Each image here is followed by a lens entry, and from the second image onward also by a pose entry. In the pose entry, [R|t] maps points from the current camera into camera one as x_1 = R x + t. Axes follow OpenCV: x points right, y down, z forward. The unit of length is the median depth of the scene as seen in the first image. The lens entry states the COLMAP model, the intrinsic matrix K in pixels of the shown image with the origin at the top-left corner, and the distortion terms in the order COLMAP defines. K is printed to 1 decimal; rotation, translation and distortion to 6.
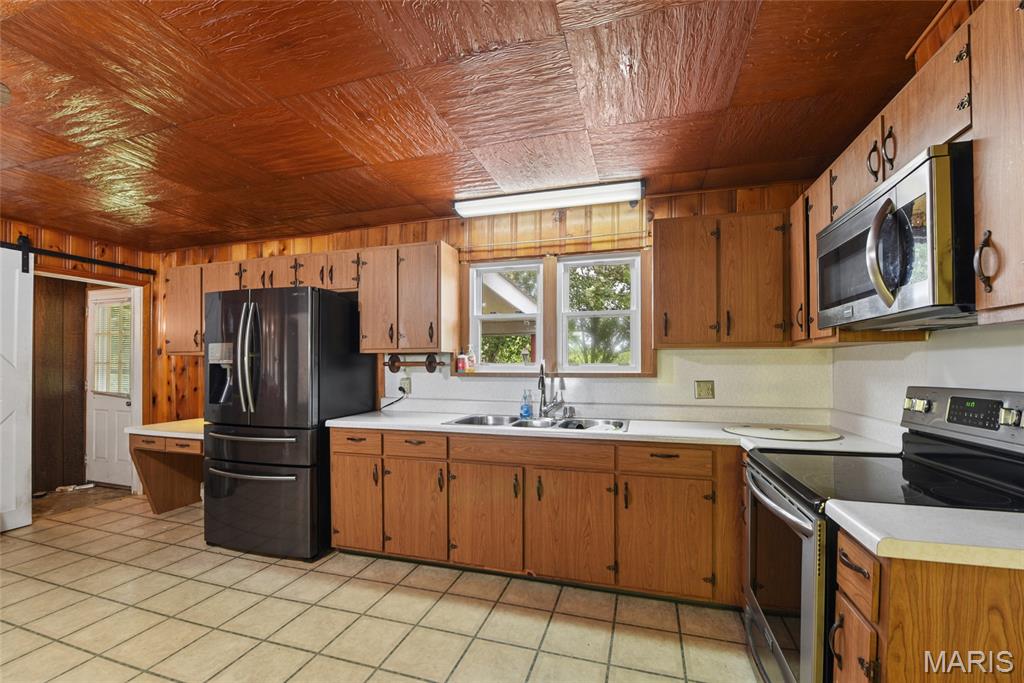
lens RADIAL K [[418.7, 0, 511.5], [0, 418.7, 362.1], [0, 0, 1]] dist [-0.020317, -0.000635]
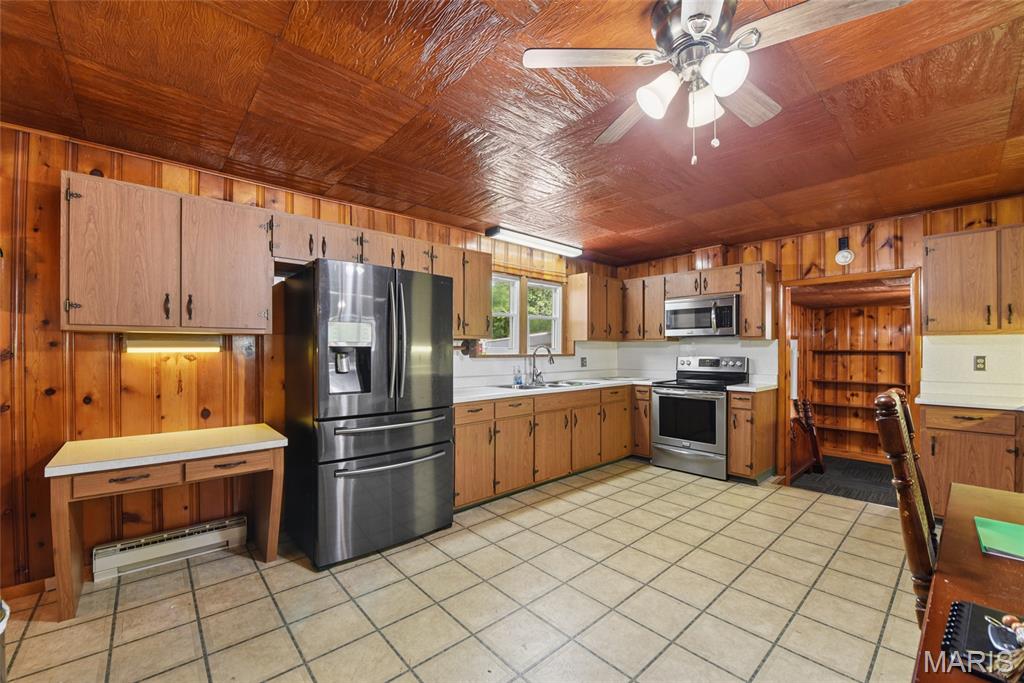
lens RADIAL K [[418.7, 0, 505.2], [0, 418.7, 349.0], [0, 0, 1]] dist [-0.020317, -0.000635]
pose [[0.522807, 0.004068, 0.852441, -1.366858], [-0.005997, 0.999981, -0.001094, 0.008935], [-0.852430, -0.004540, 0.522822, 0.298866]]
